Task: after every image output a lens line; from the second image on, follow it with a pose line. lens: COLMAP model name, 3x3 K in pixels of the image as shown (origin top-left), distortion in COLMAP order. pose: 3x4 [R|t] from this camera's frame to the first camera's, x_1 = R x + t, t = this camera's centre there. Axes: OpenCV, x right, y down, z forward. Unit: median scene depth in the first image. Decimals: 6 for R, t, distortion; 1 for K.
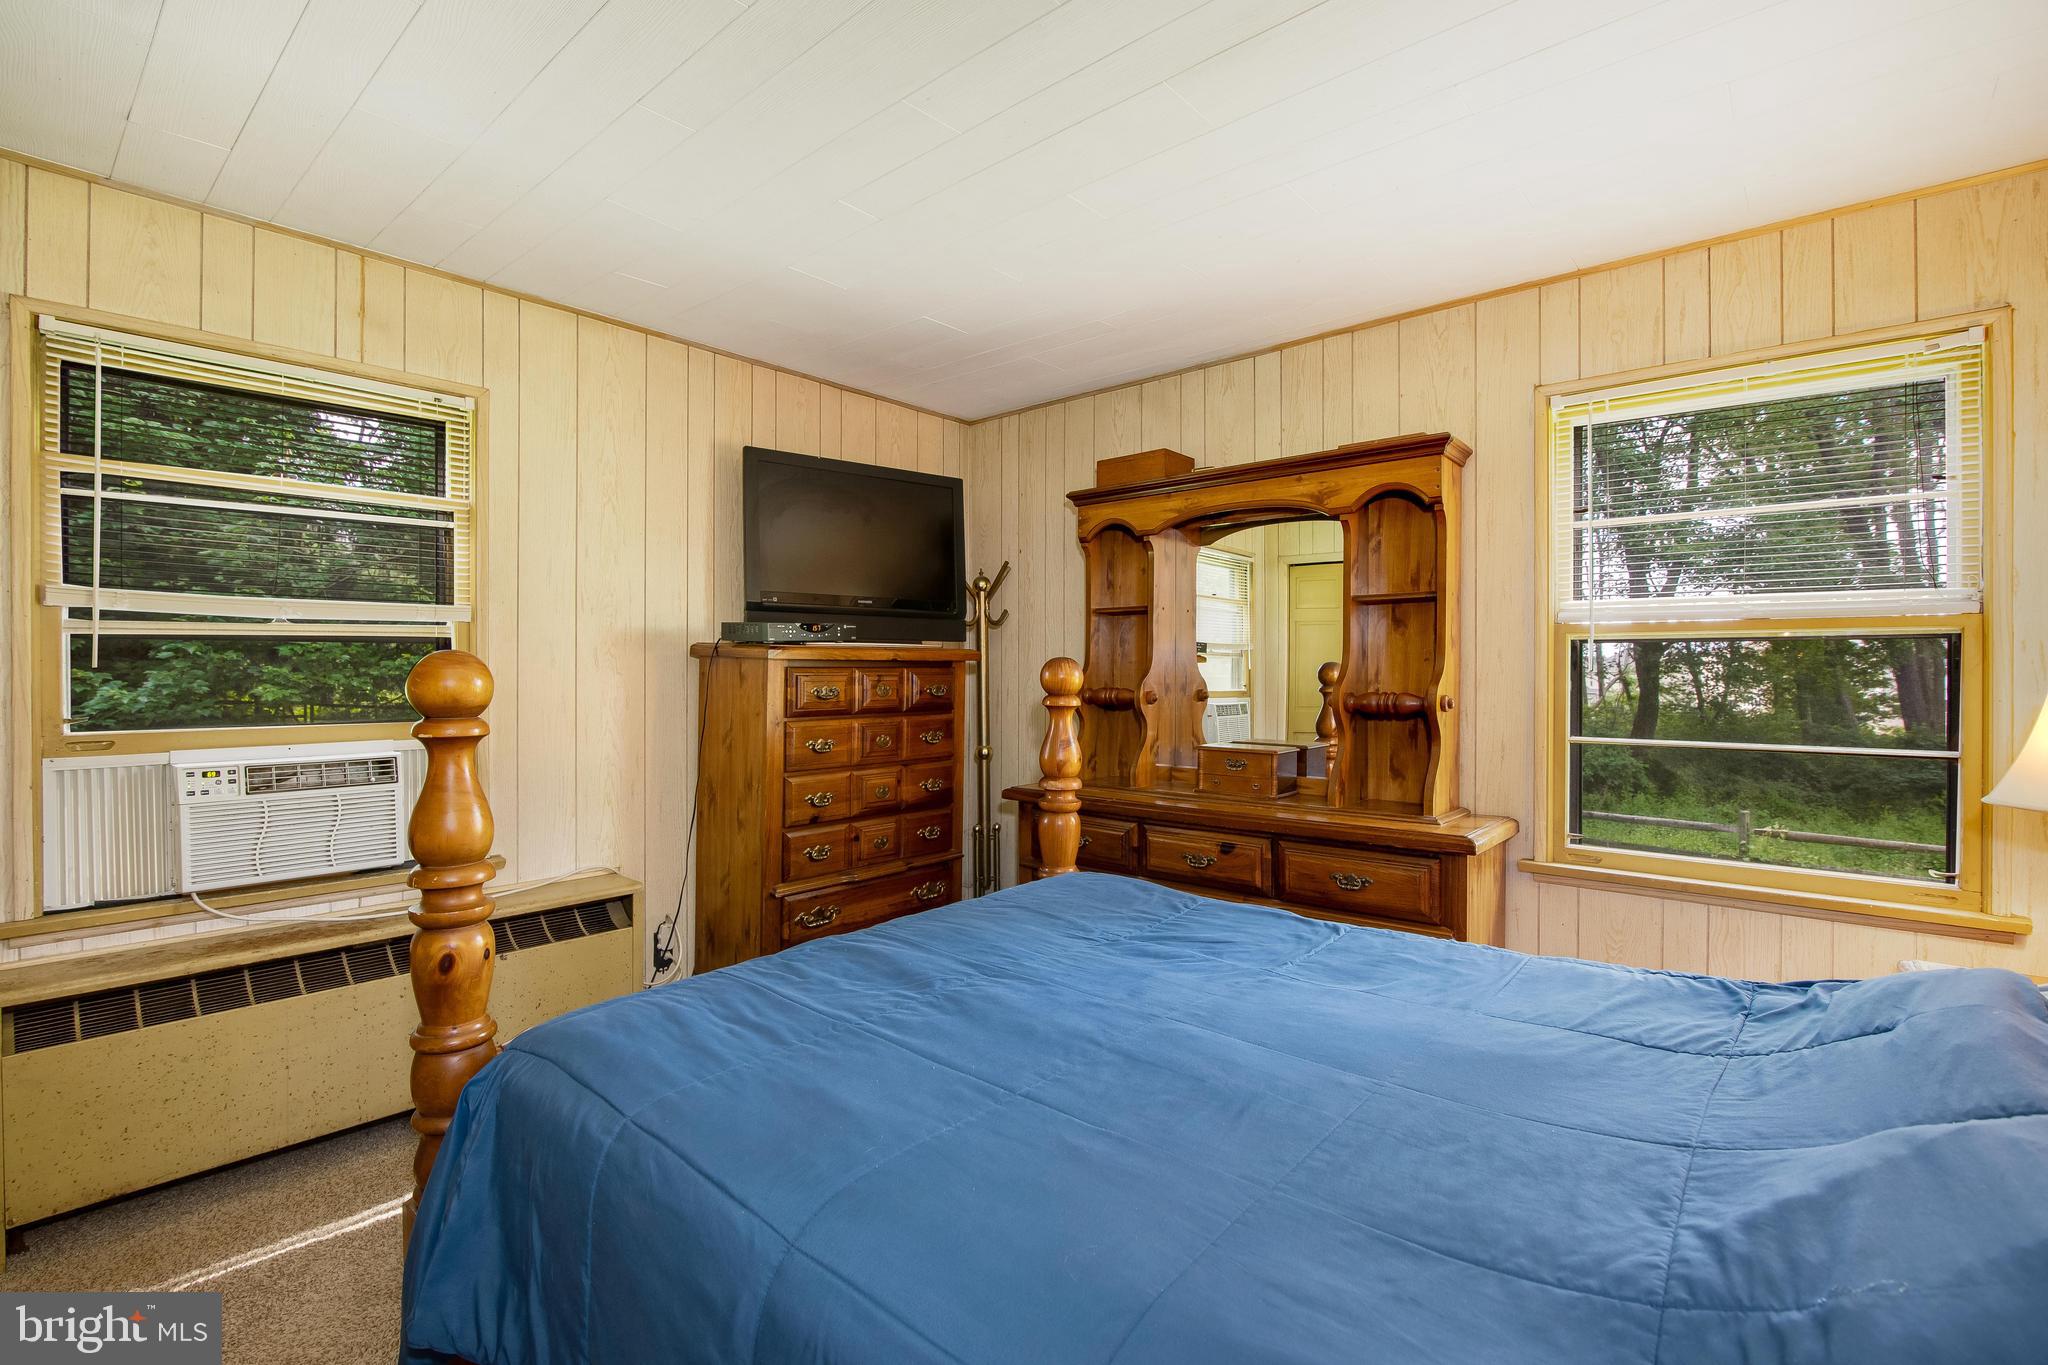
lens RADIAL K [[935.7, 0, 1018.9], [0, 935.7, 677.2], [0, 0, 1]] dist [-0.013725, -0.000802]
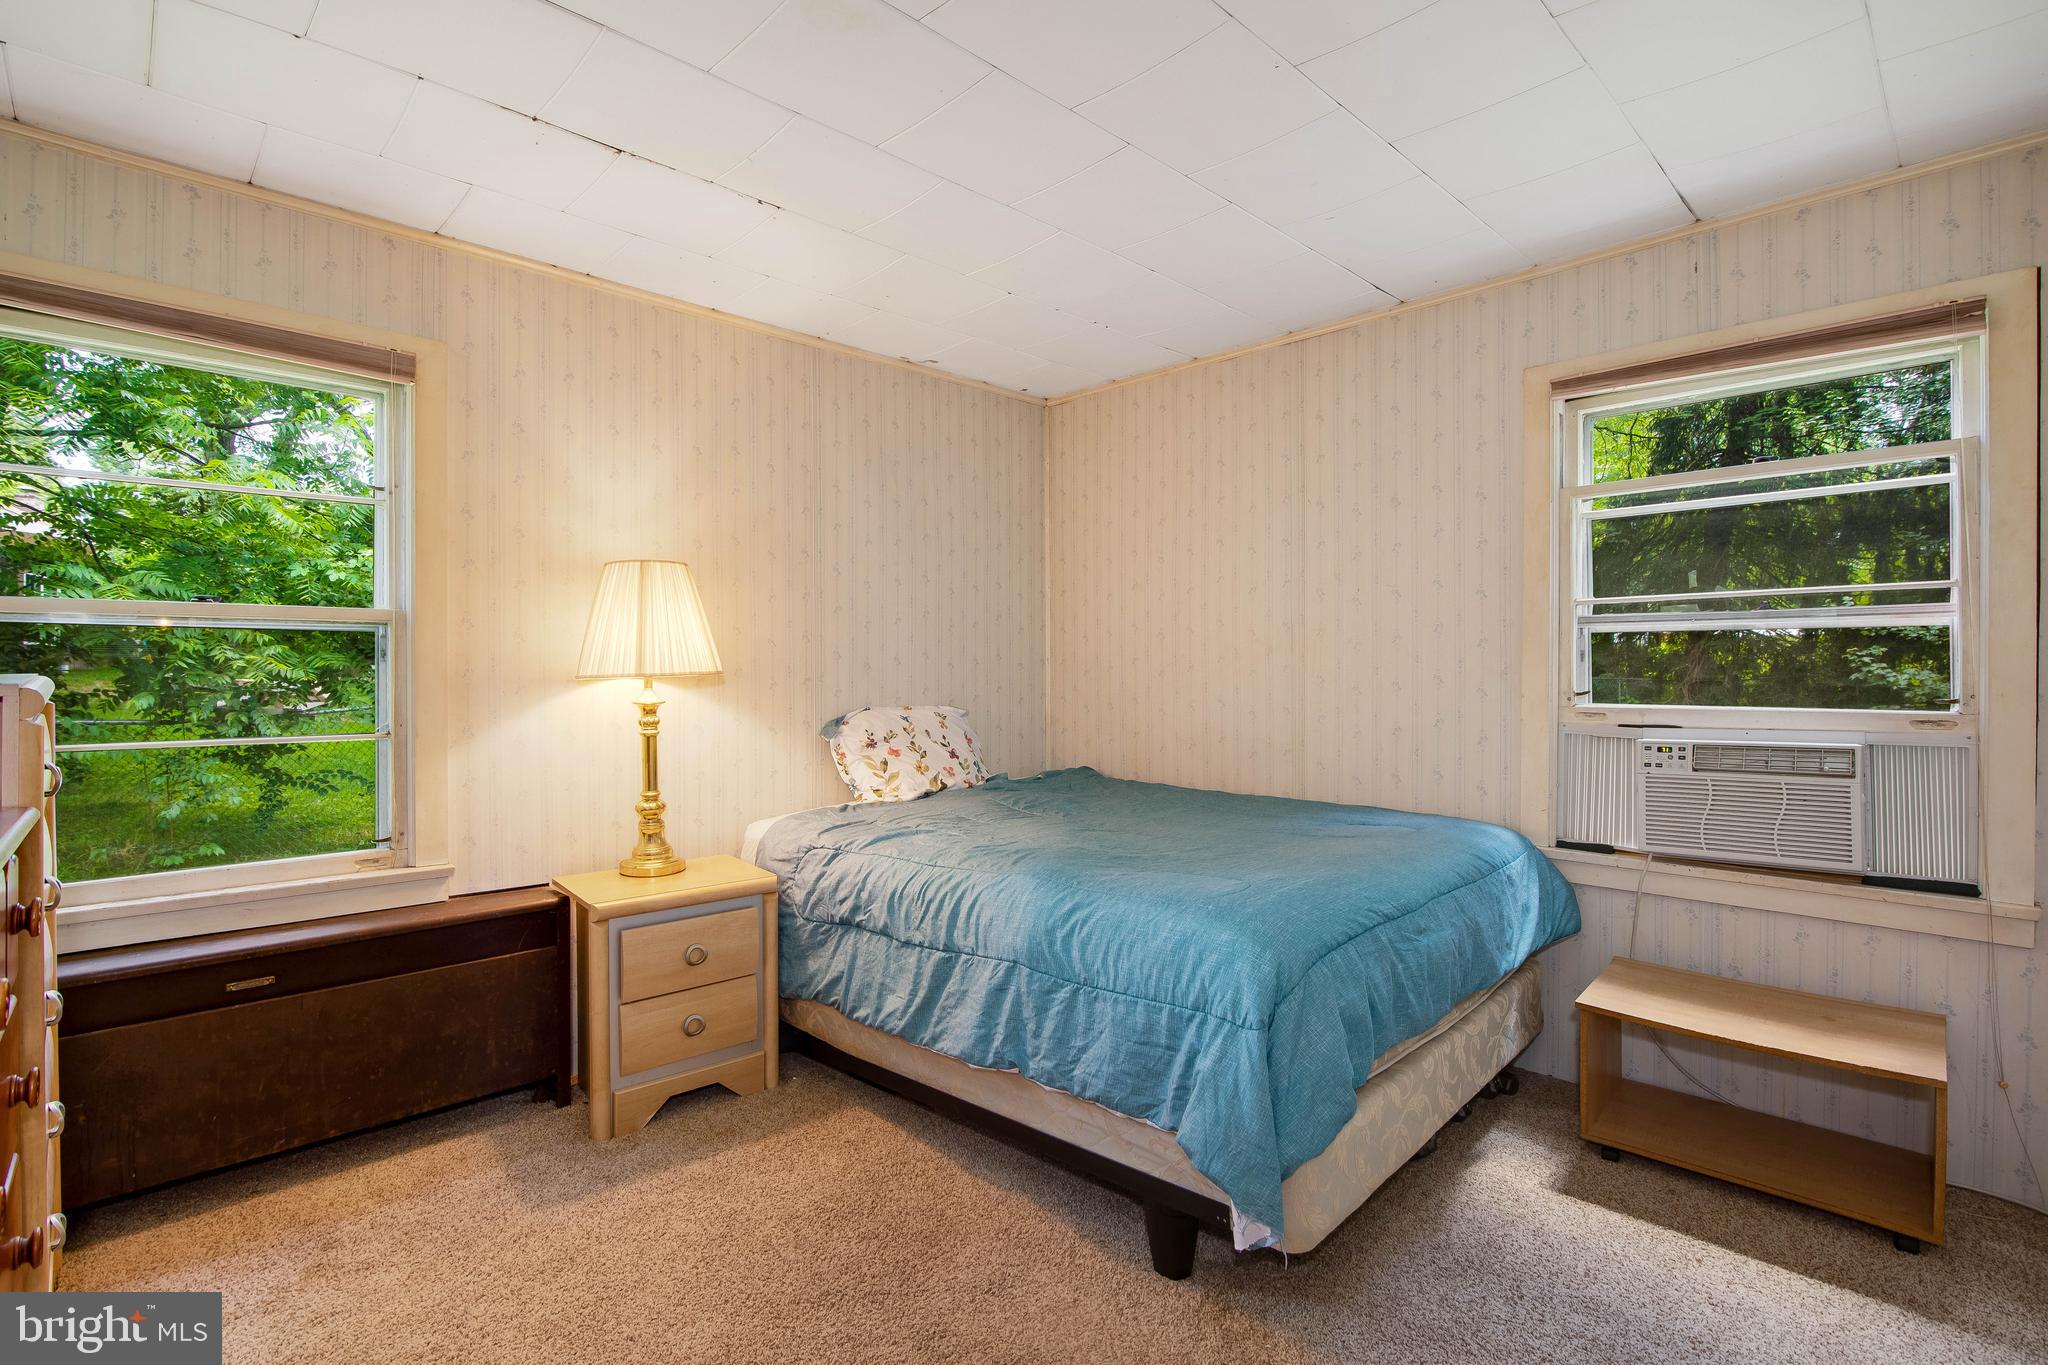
lens RADIAL K [[935.7, 0, 1011.2], [0, 935.7, 670.0], [0, 0, 1]] dist [-0.013725, -0.000802]
pose [[-0.054539, 0.005216, -0.998498, 0.243625], [0.002132, 0.999985, 0.005107, 0.001332], [0.998509, -0.001850, -0.054549, 0.231696]]
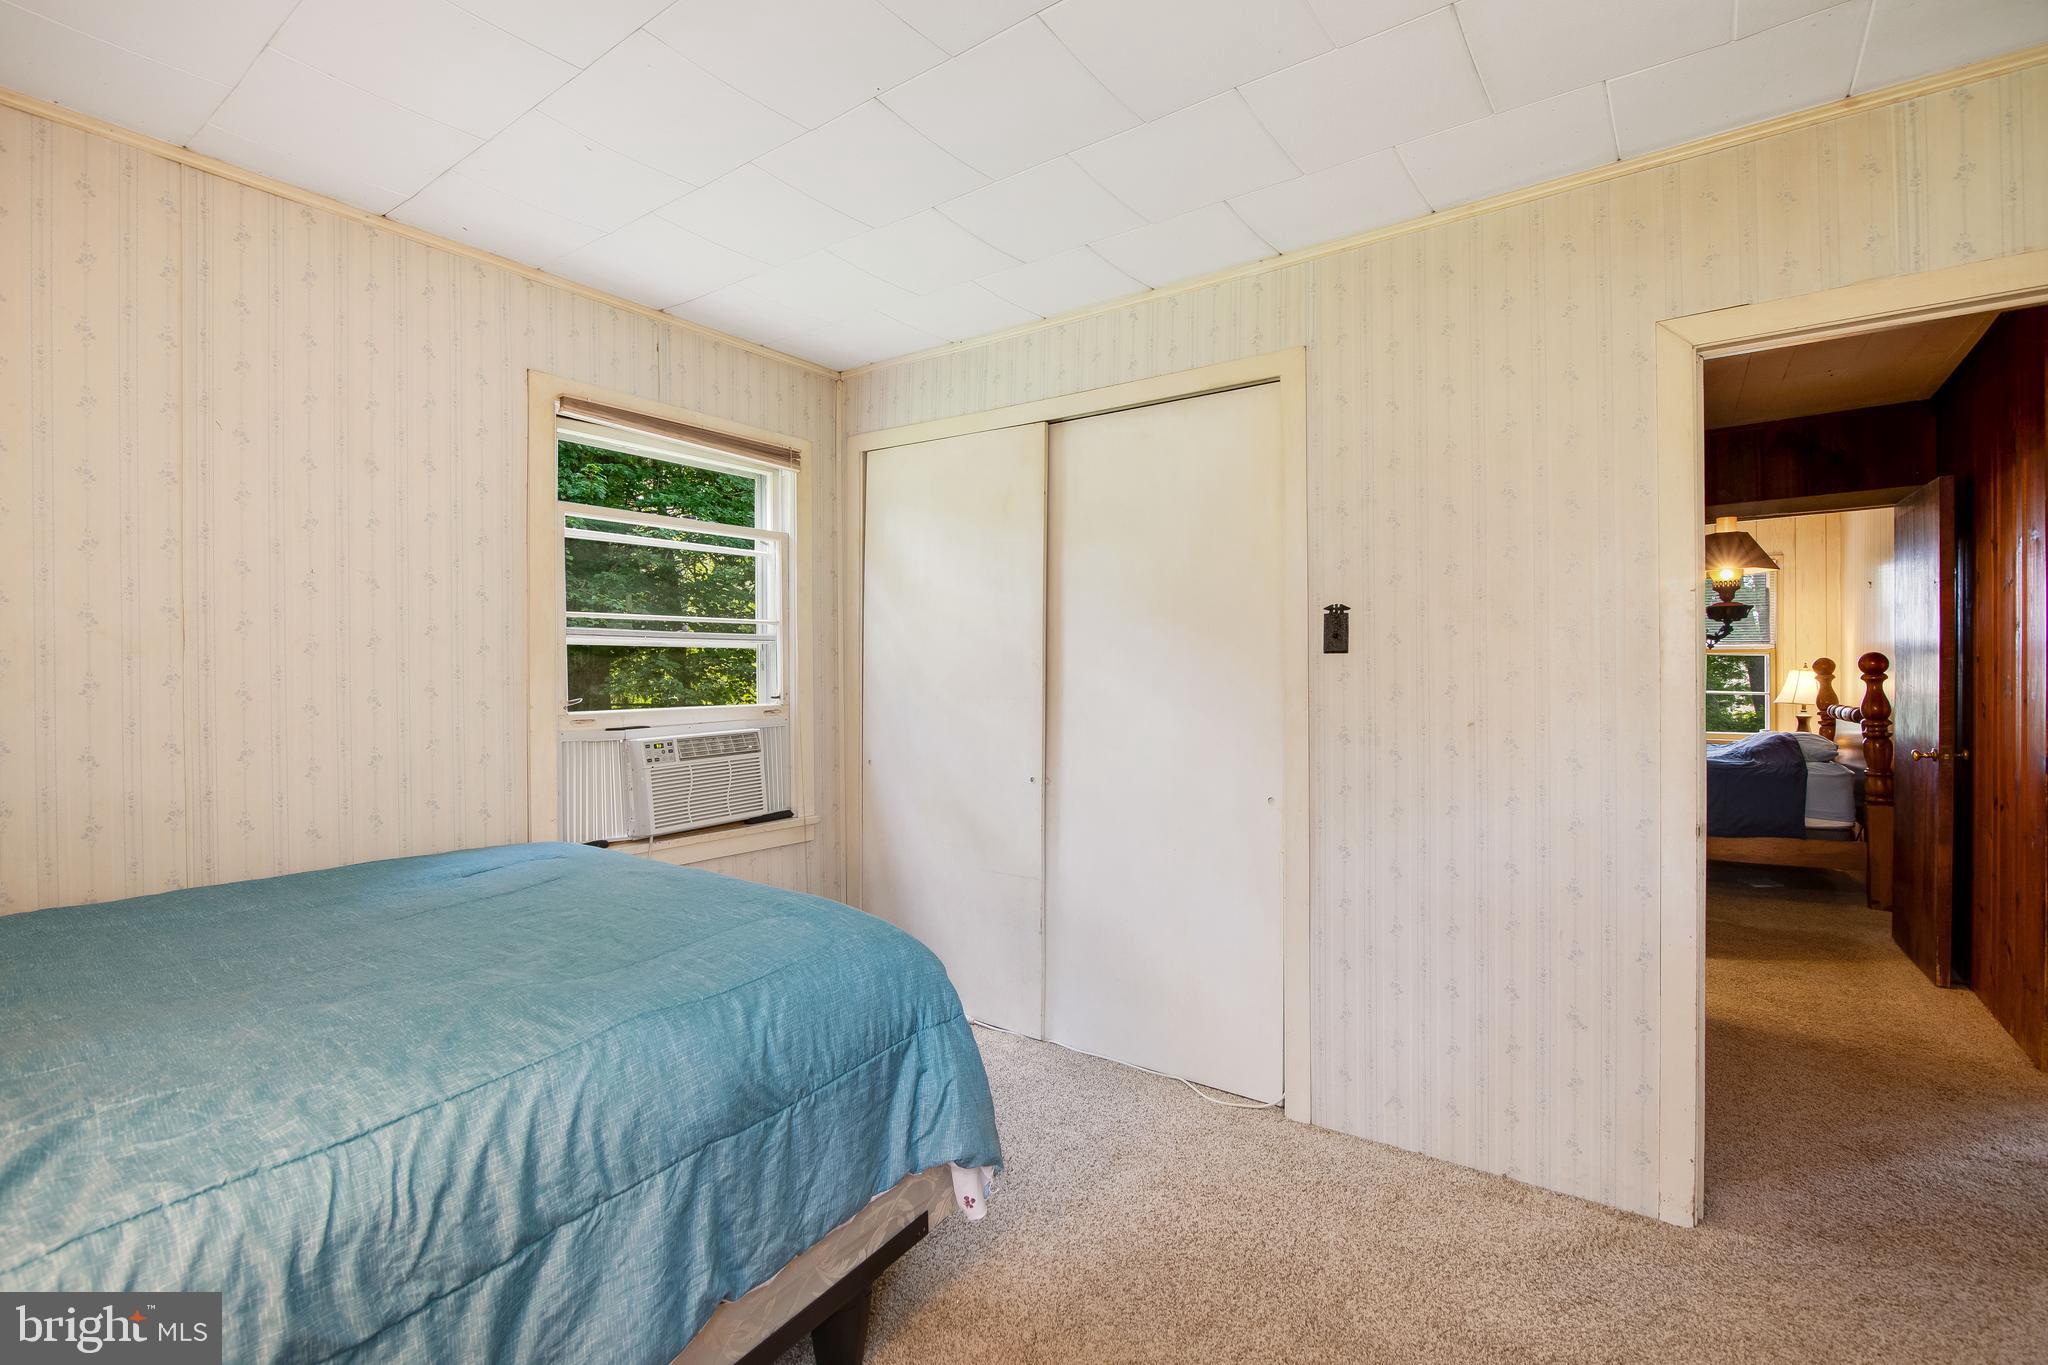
lens RADIAL K [[935.7, 0, 1008.9], [0, 935.7, 674.0], [0, 0, 1]] dist [-0.013725, -0.000802]
pose [[0.994712, -0.002972, 0.102660, -0.432858], [0.002748, 0.999994, 0.002330, 0.000262], [-0.102666, -0.002036, 0.994714, -0.318935]]
